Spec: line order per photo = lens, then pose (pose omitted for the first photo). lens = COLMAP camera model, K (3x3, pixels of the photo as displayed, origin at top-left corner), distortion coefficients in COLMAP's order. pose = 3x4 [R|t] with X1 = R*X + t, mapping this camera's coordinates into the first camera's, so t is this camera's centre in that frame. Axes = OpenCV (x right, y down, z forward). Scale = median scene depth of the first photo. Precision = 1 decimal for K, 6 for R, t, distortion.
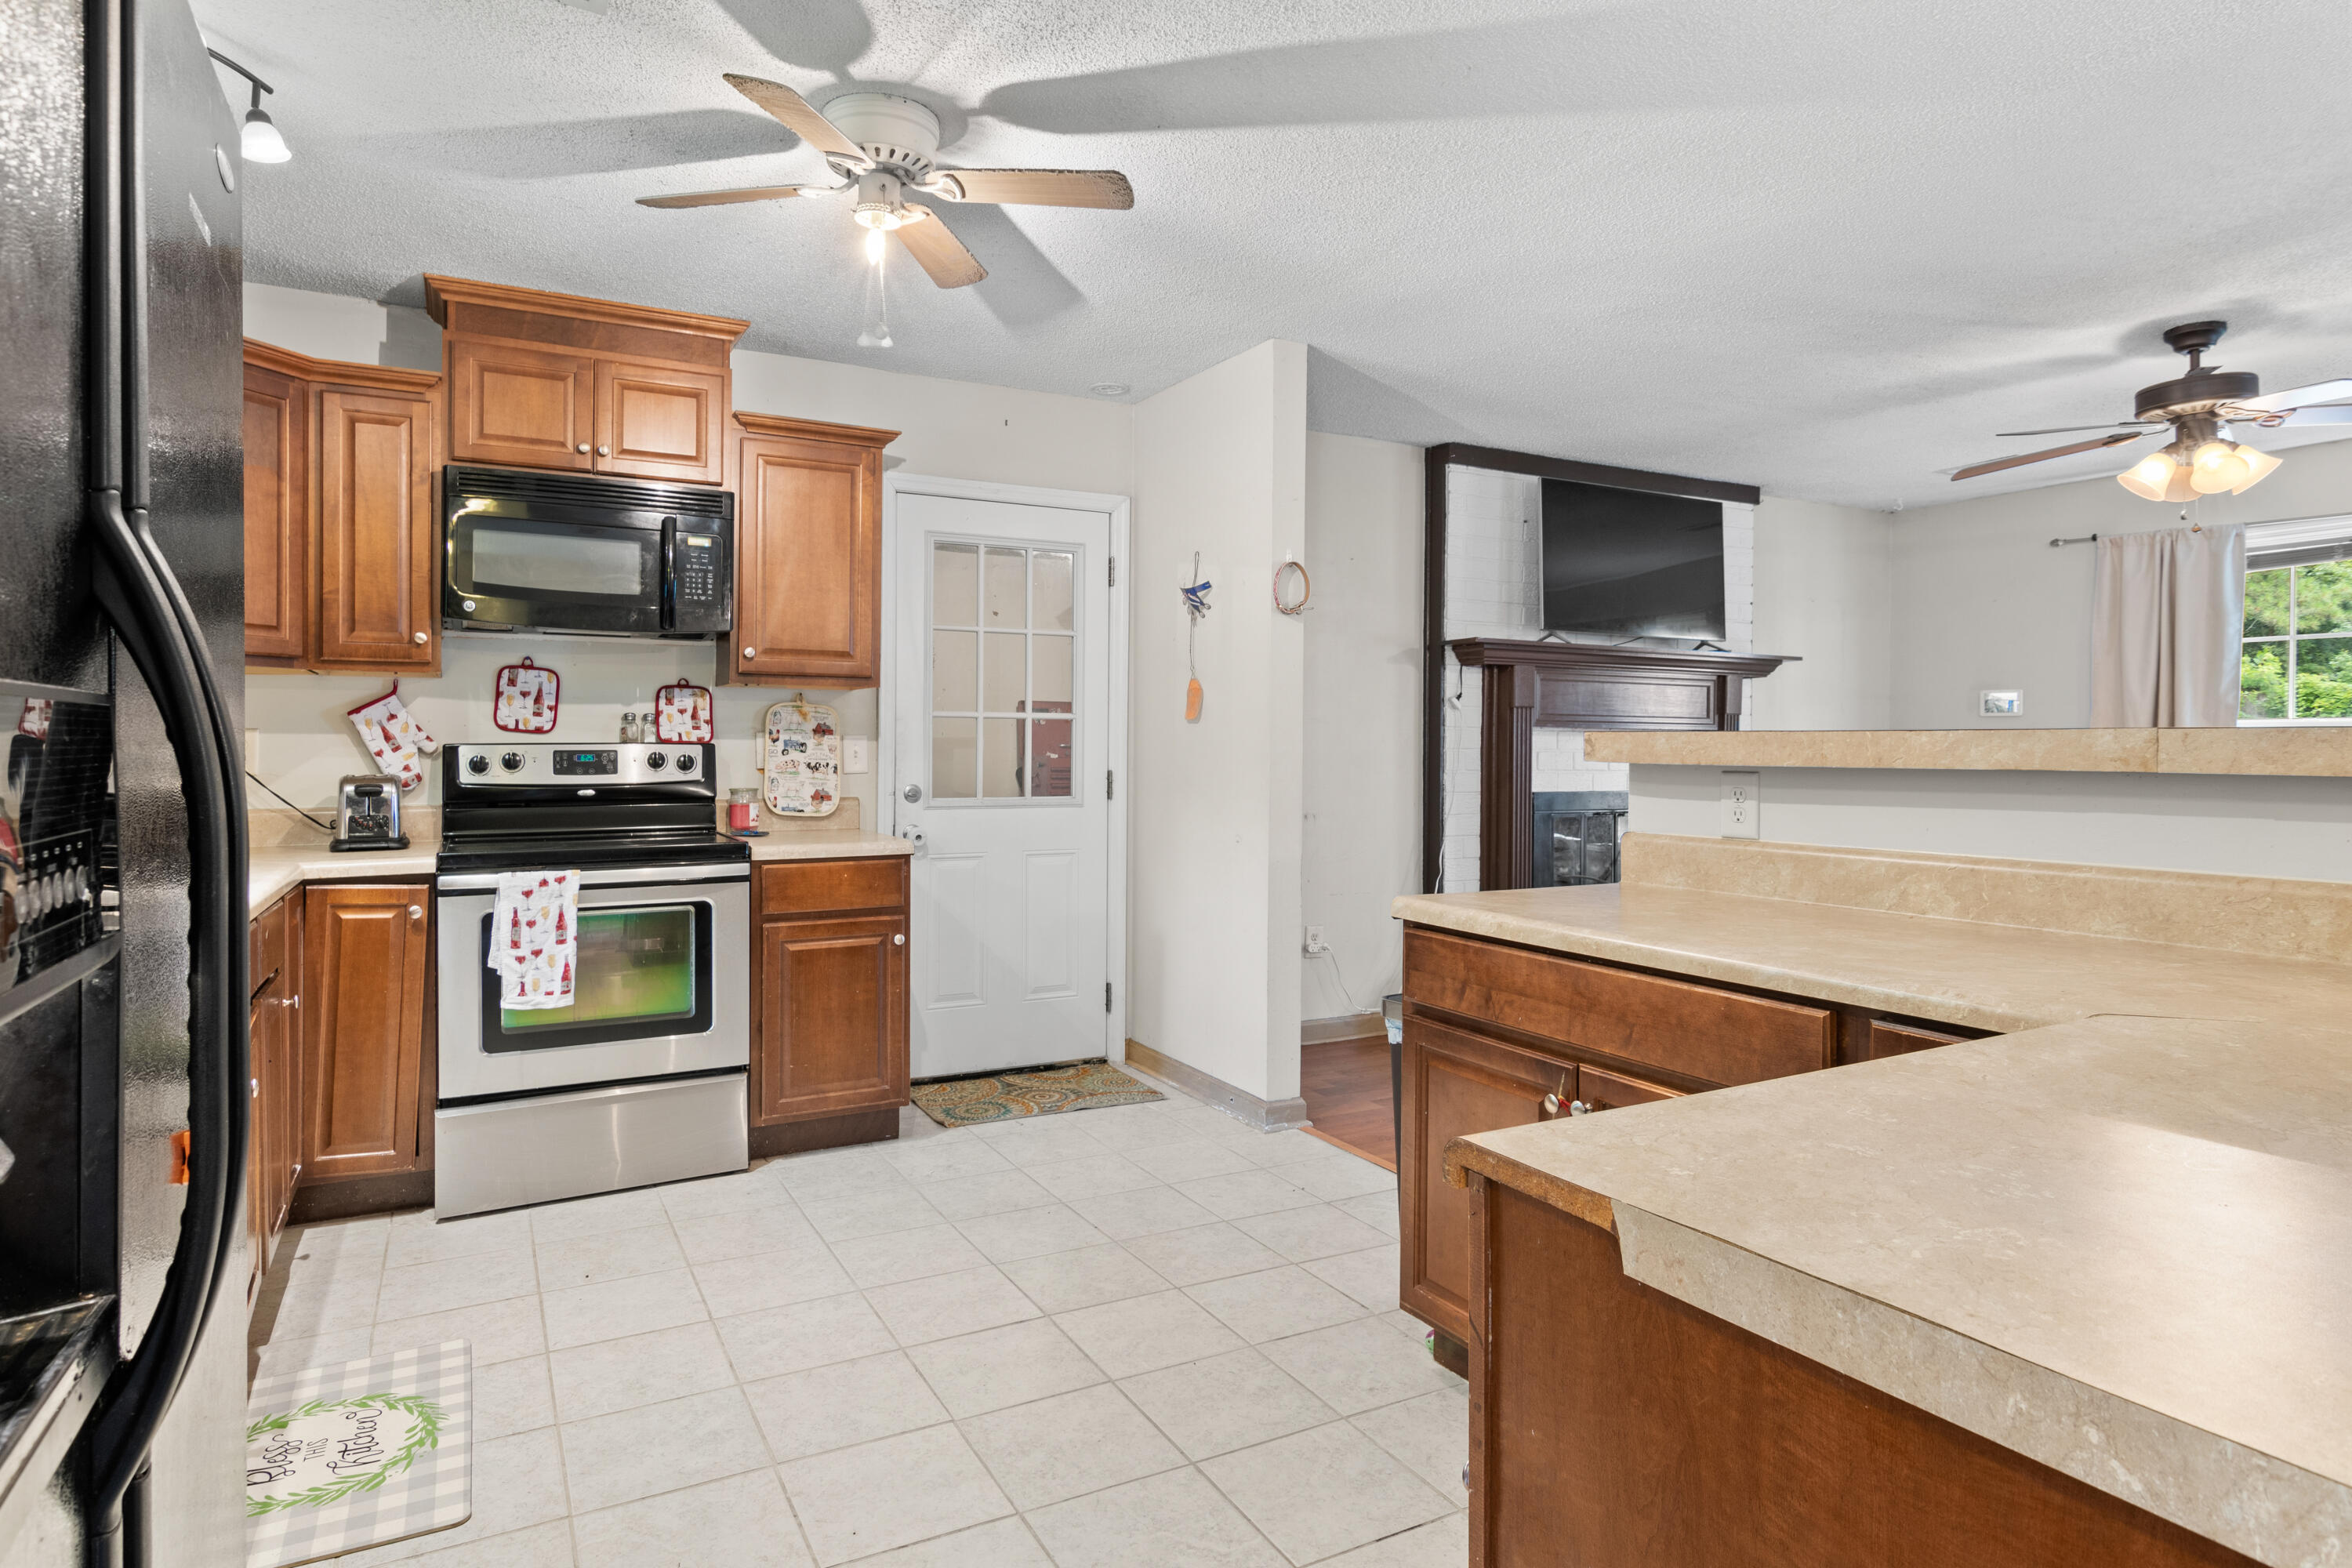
lens RADIAL K [[1285.4, 0, 1174.4], [0, 1285.4, 754.2], [0, 0, 1]] dist [-0.002150, -0.000423]
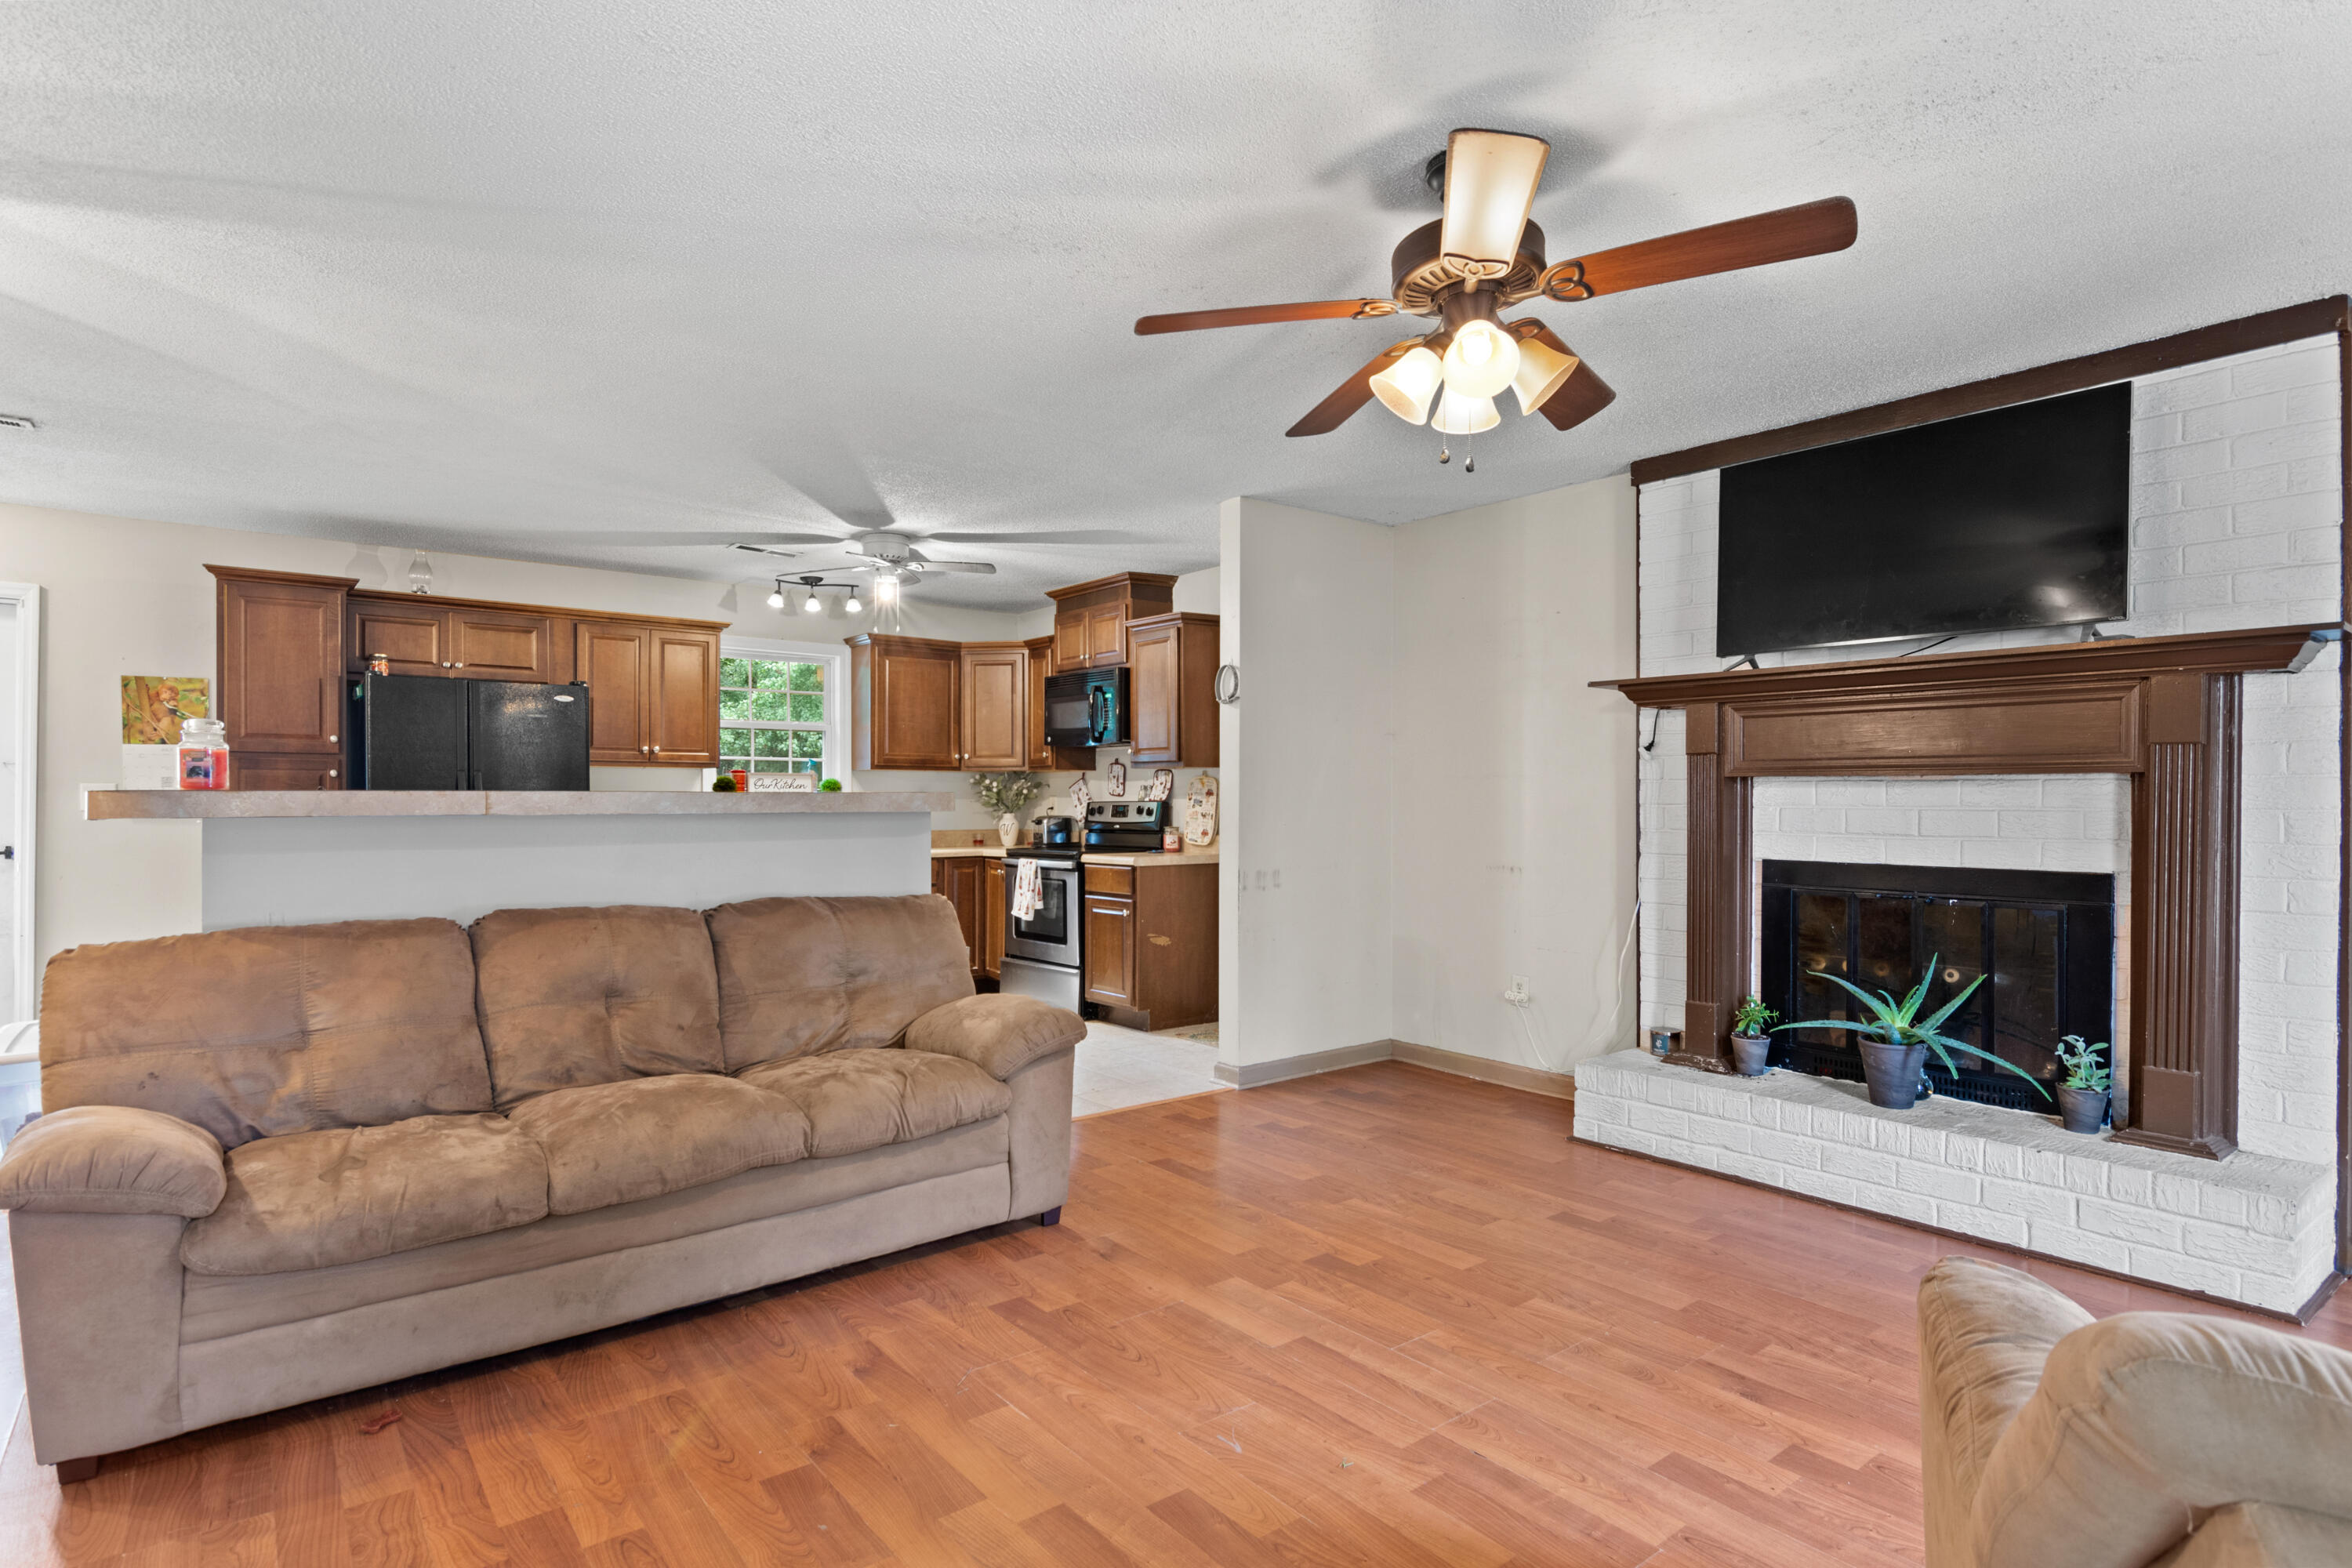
lens RADIAL K [[1236.3, 0, 1176.0], [0, 1236.3, 784.0], [0, 0, 1]] dist [-0.003442, 0.000192]
pose [[0.183399, -0.016113, -0.982906, 1.423846], [-0.006285, 0.999826, -0.017563, -0.002515], [0.983018, 0.009398, 0.183266, 0.742090]]
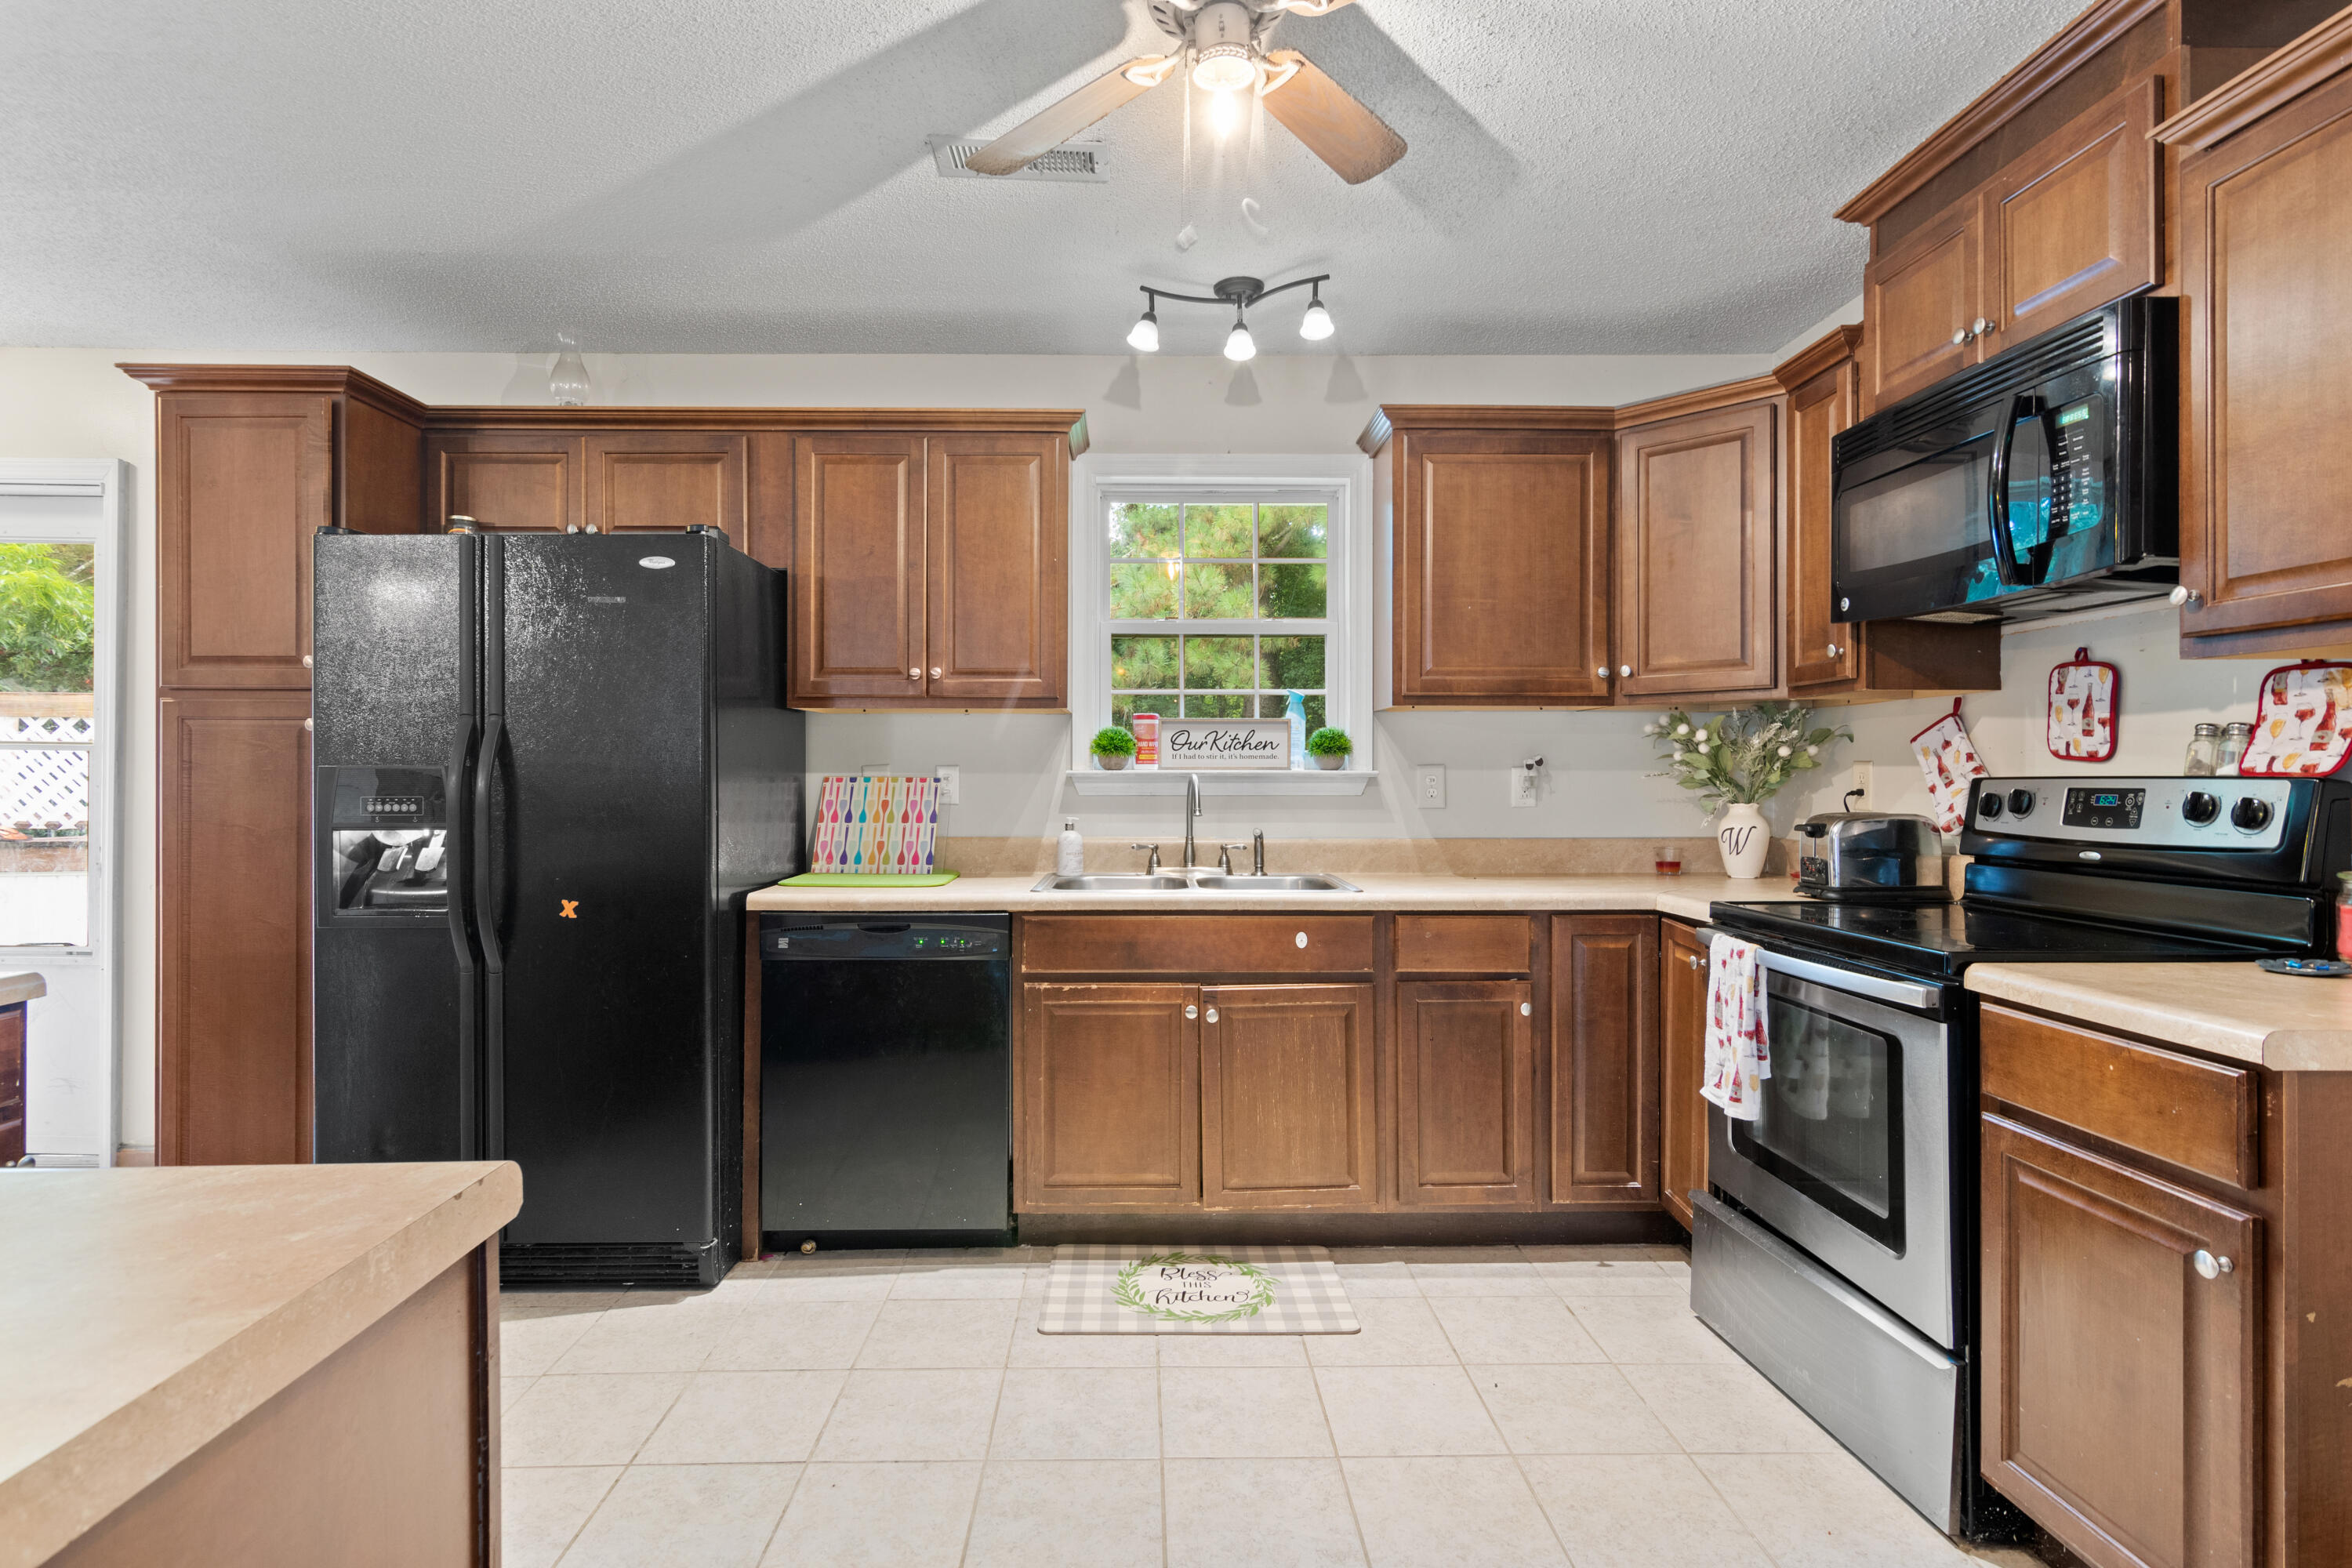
lens RADIAL K [[1144.9, 0, 1149.5], [0, 1144.9, 778.8], [0, 0, 1]] dist [-0.001261, -0.000157]
pose [[-0.467043, 0.002080, -0.884232, 0.251887], [-0.006906, 0.999958, 0.006000, -0.007704], [0.884208, 0.008909, -0.467009, 0.854977]]
